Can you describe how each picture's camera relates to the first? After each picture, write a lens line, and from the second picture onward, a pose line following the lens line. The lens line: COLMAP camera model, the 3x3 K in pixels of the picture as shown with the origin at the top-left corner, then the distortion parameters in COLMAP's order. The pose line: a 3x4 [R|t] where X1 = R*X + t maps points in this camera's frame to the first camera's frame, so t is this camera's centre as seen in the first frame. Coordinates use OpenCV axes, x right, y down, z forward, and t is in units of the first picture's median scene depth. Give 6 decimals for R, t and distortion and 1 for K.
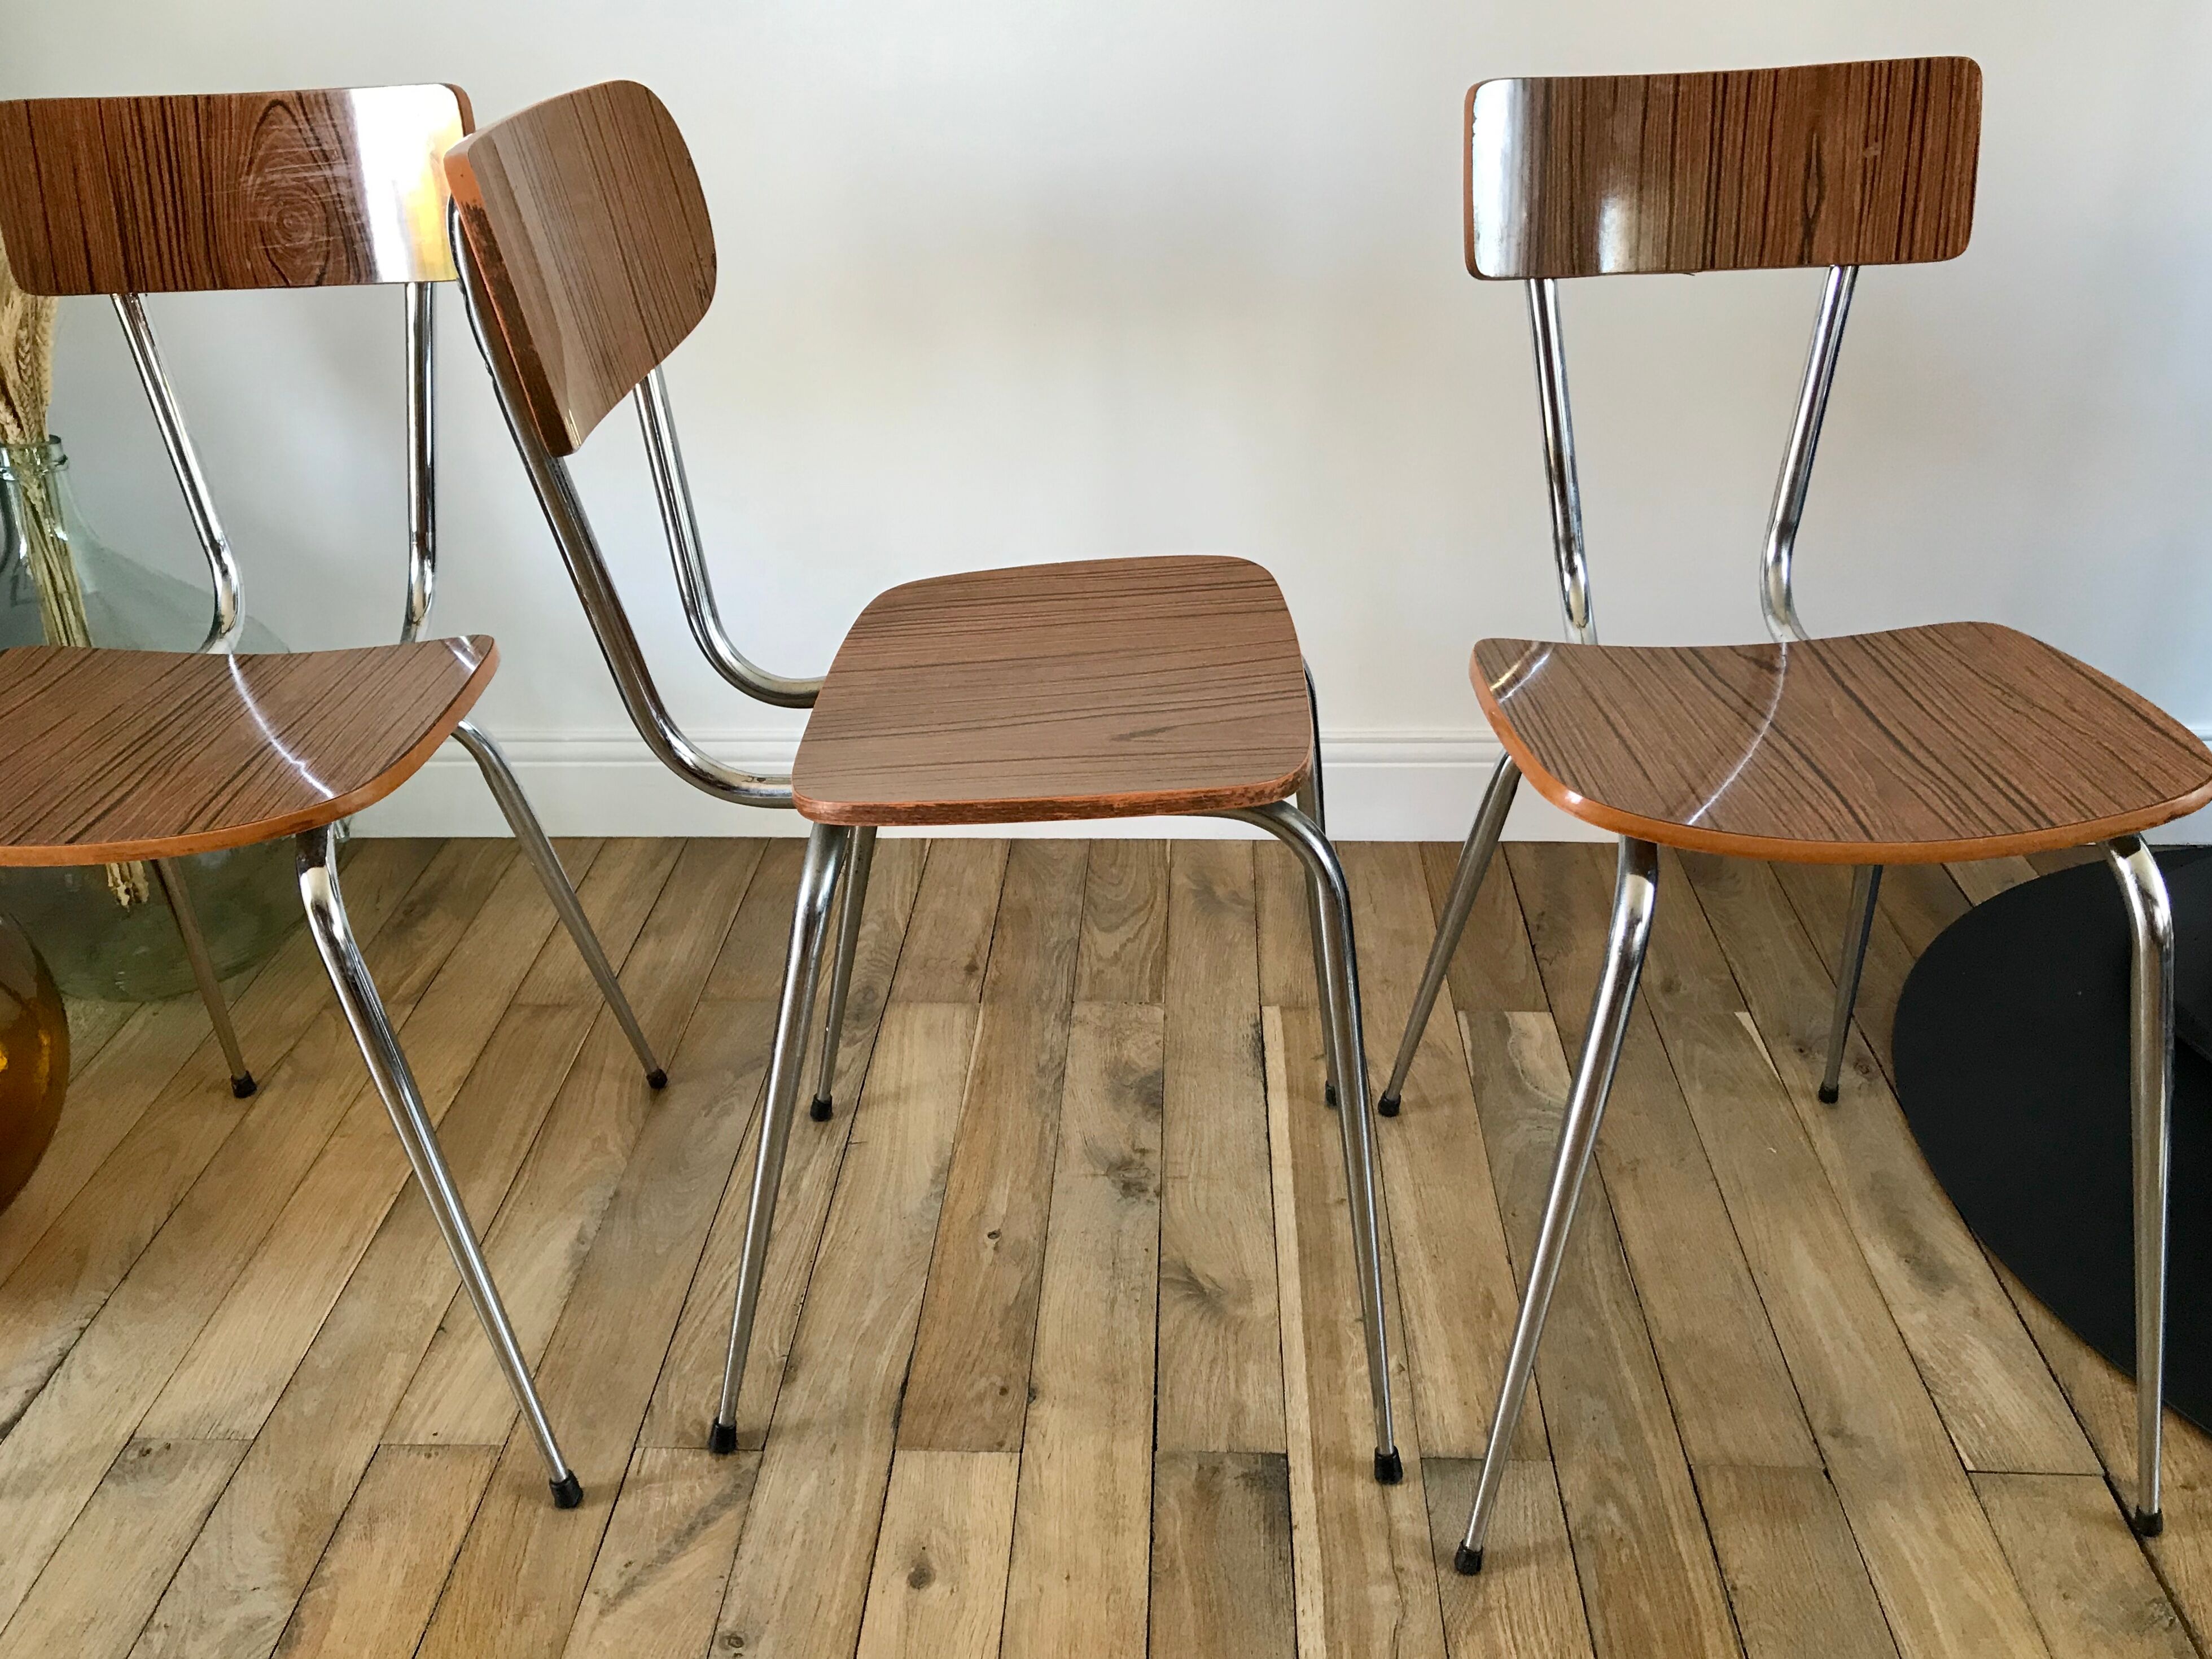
lens RADIAL K [[1896.4, 0, 1111.2], [0, 1896.4, 812.7], [0, 0, 1]] dist [0.030558, -0.016688]
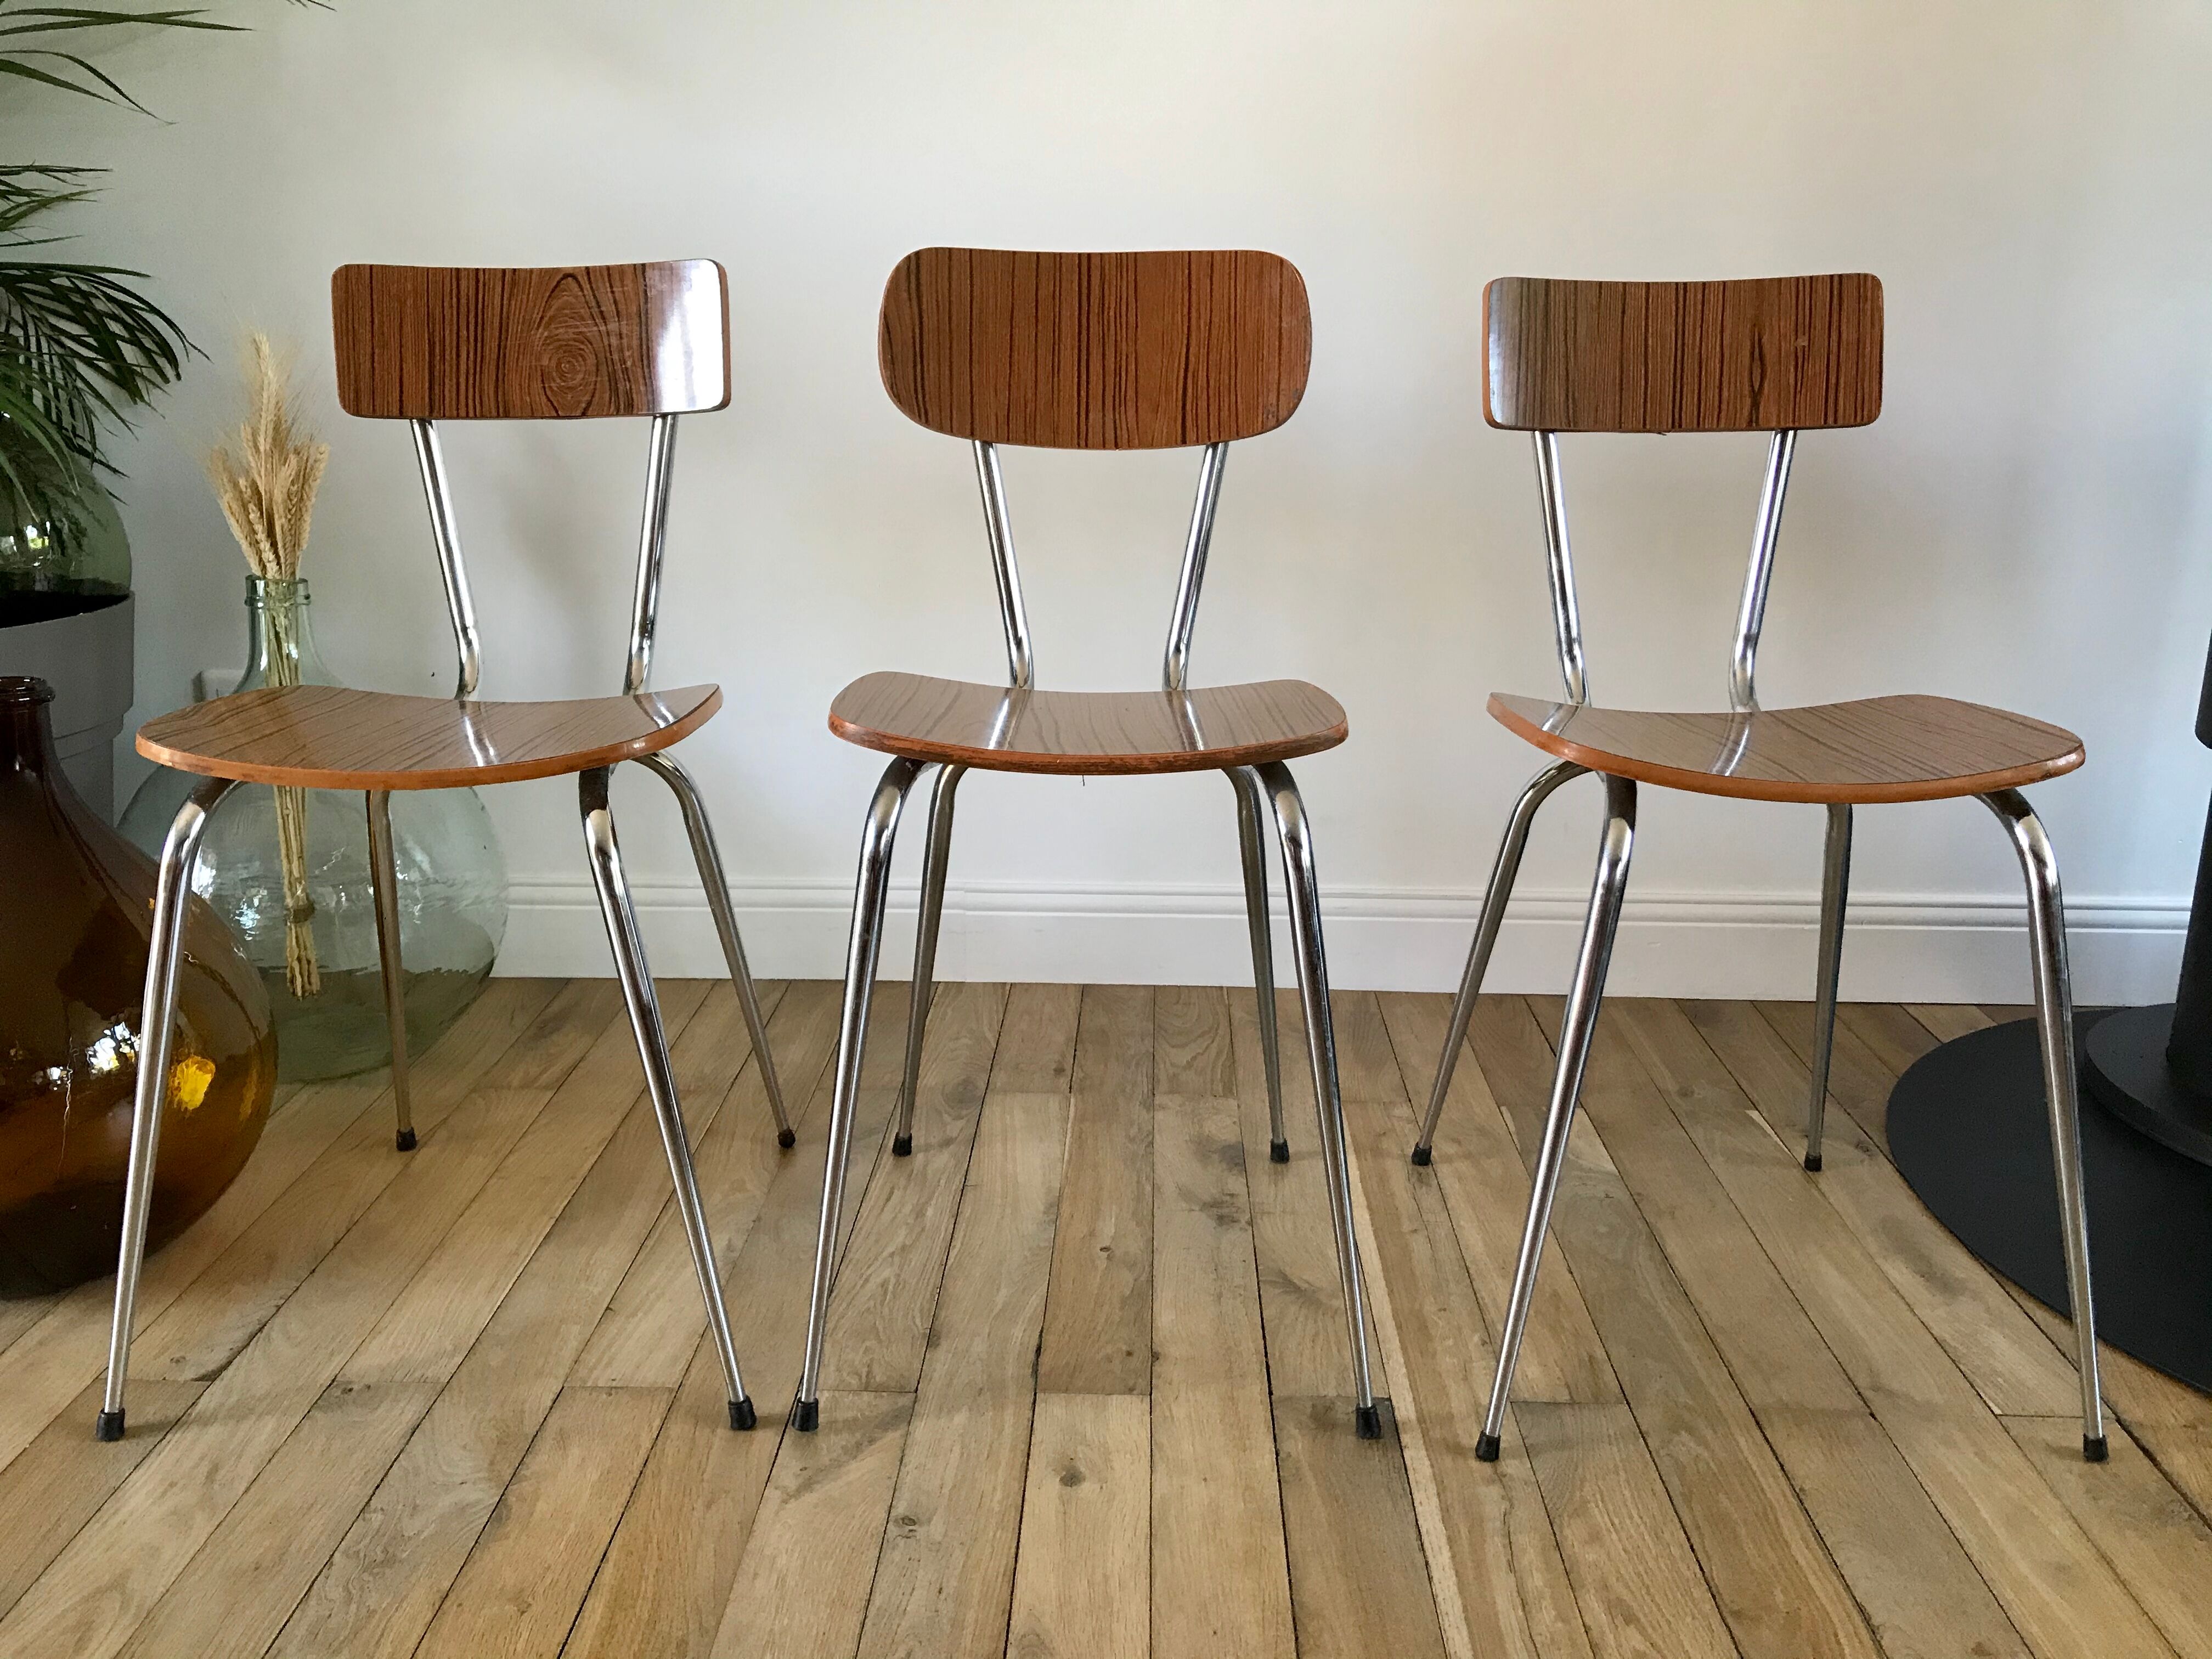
lens RADIAL K [[1841.1, 0, 1117.9], [0, 1841.1, 803.8], [0, 0, 1]] dist [0.029270, -0.016409]
pose [[0.999297, 0.023029, 0.029571, -0.098373], [-0.015776, 0.974119, -0.225486, 0.225757], [-0.033999, 0.224861, 0.973797, -0.113839]]
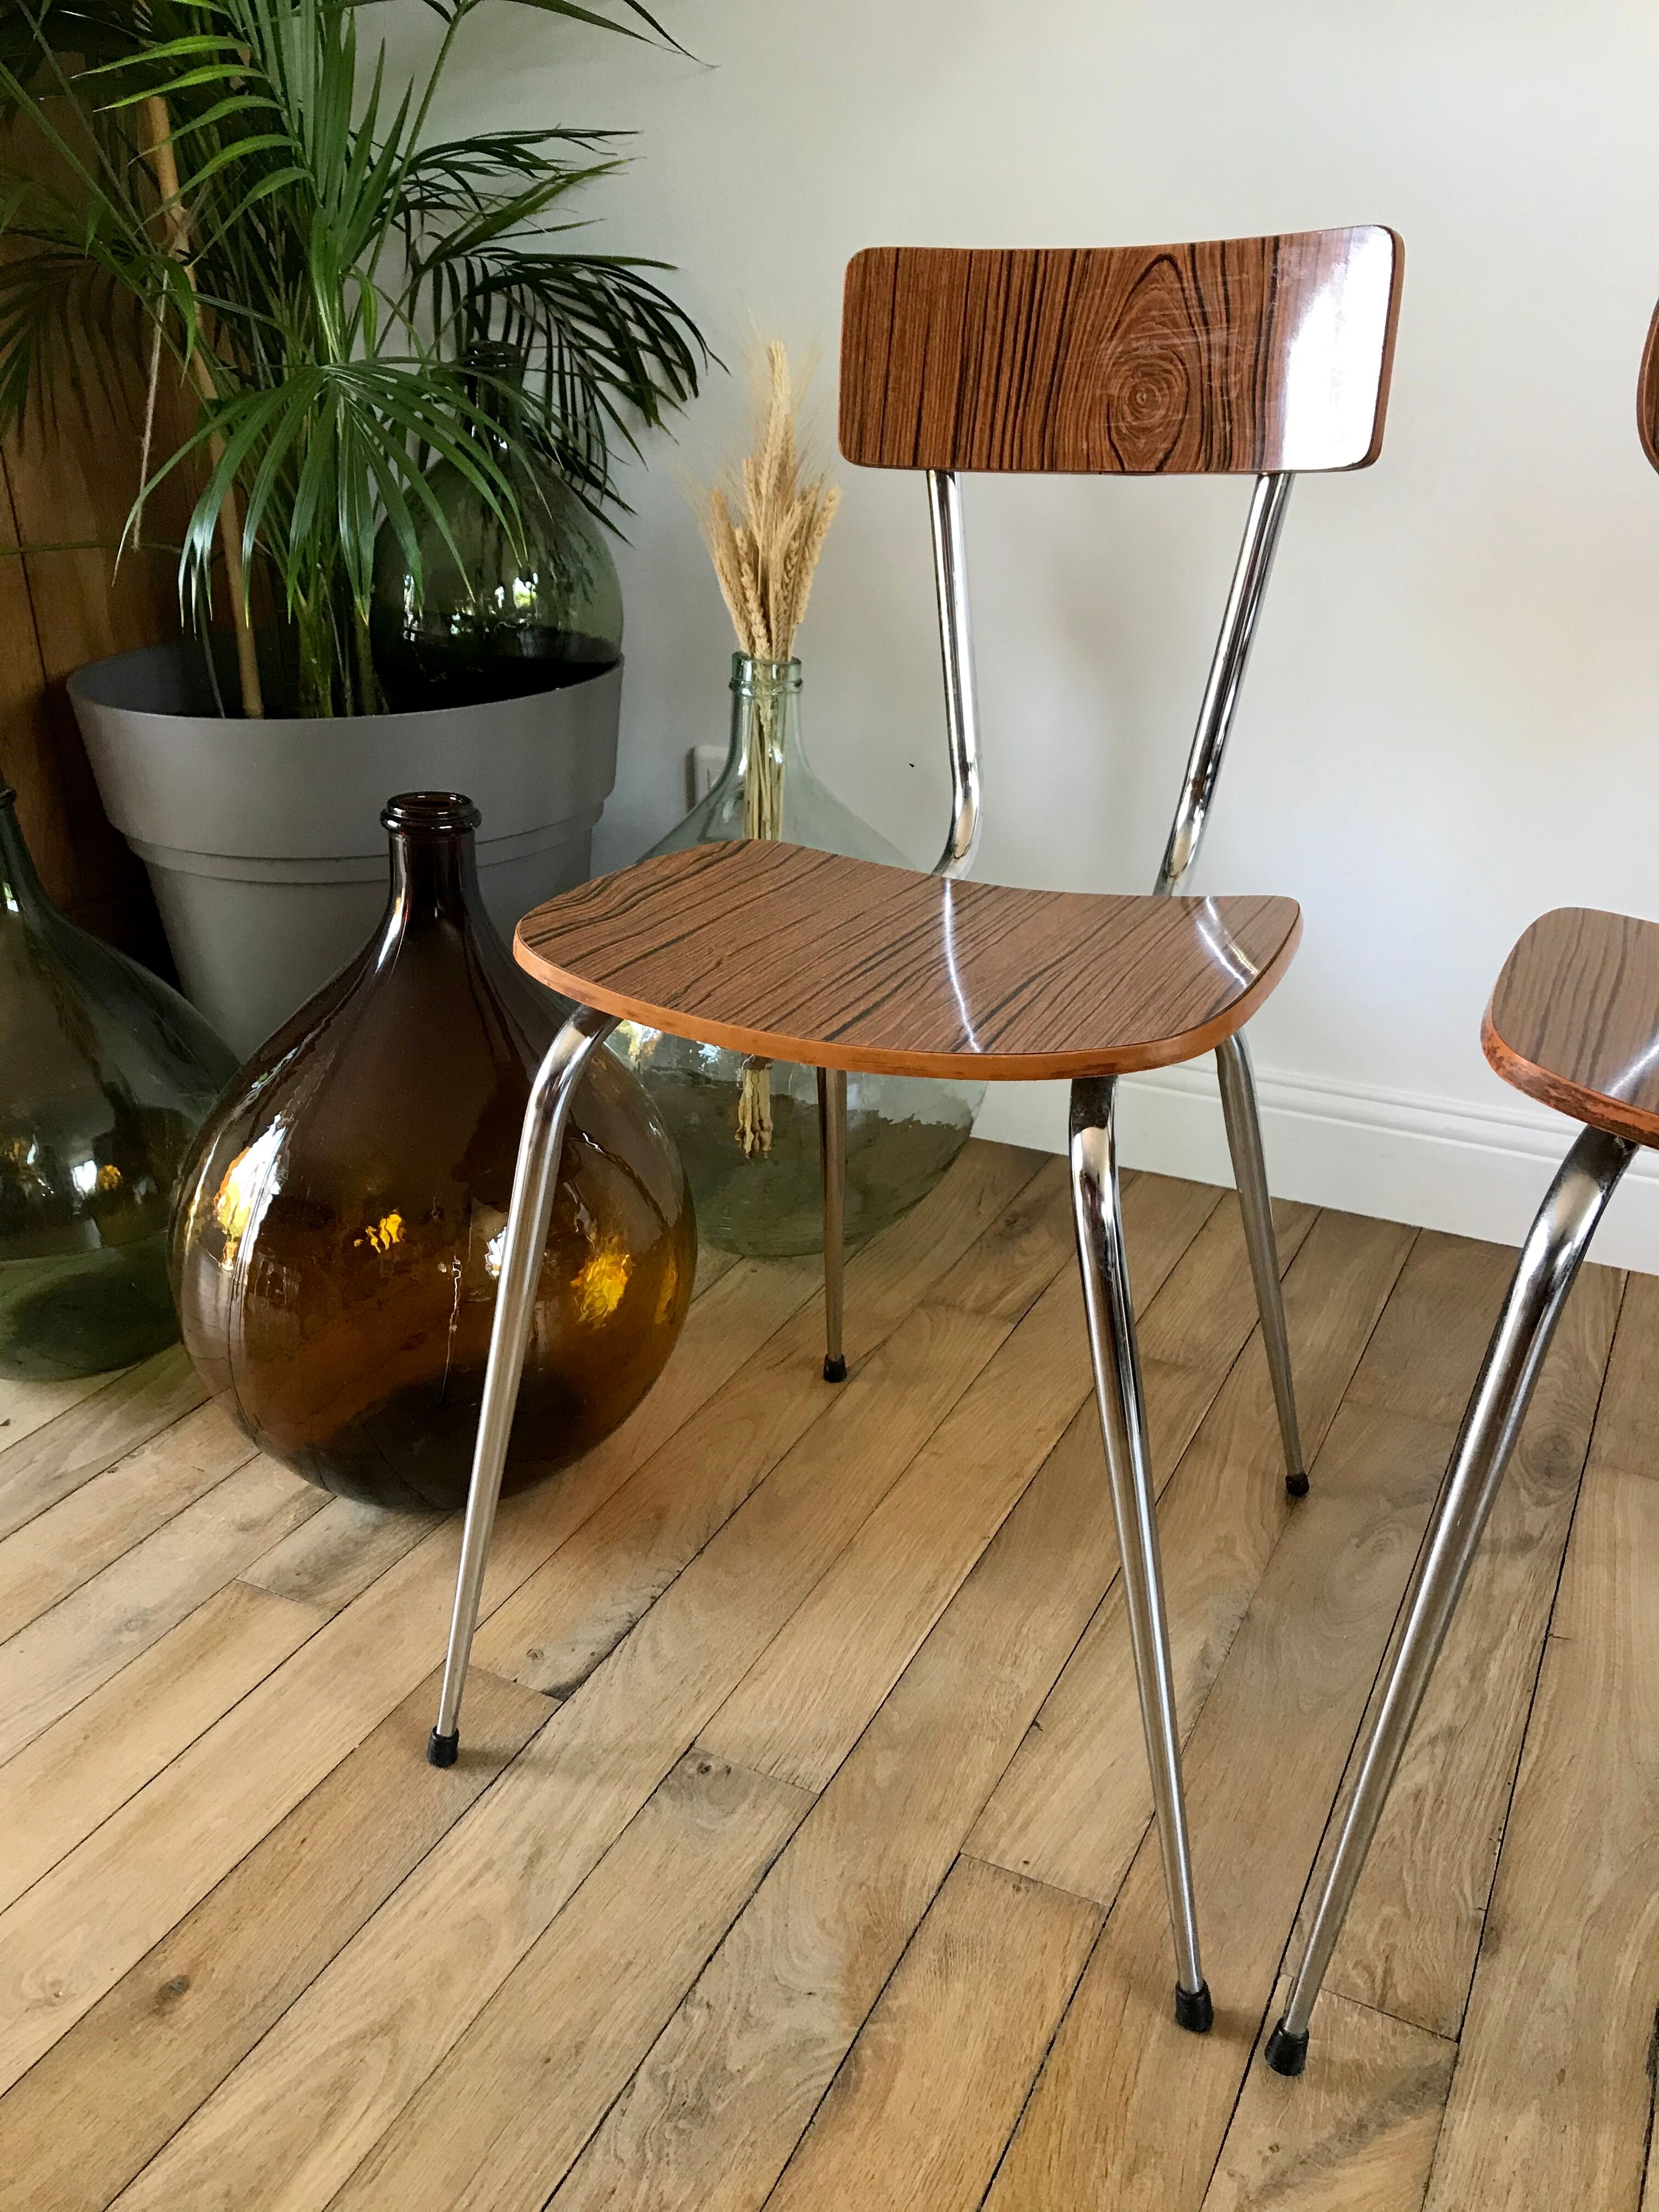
lens RADIAL K [[1841.1, 0, 830.5], [0, 1841.1, 1085.1], [0, 0, 1]] dist [0.029270, -0.016409]
pose [[0.913089, 0.179588, -0.366083, -0.193261], [-0.205386, 0.978143, -0.032433, 0.046900], [0.352257, 0.104803, 0.930017, 0.205333]]
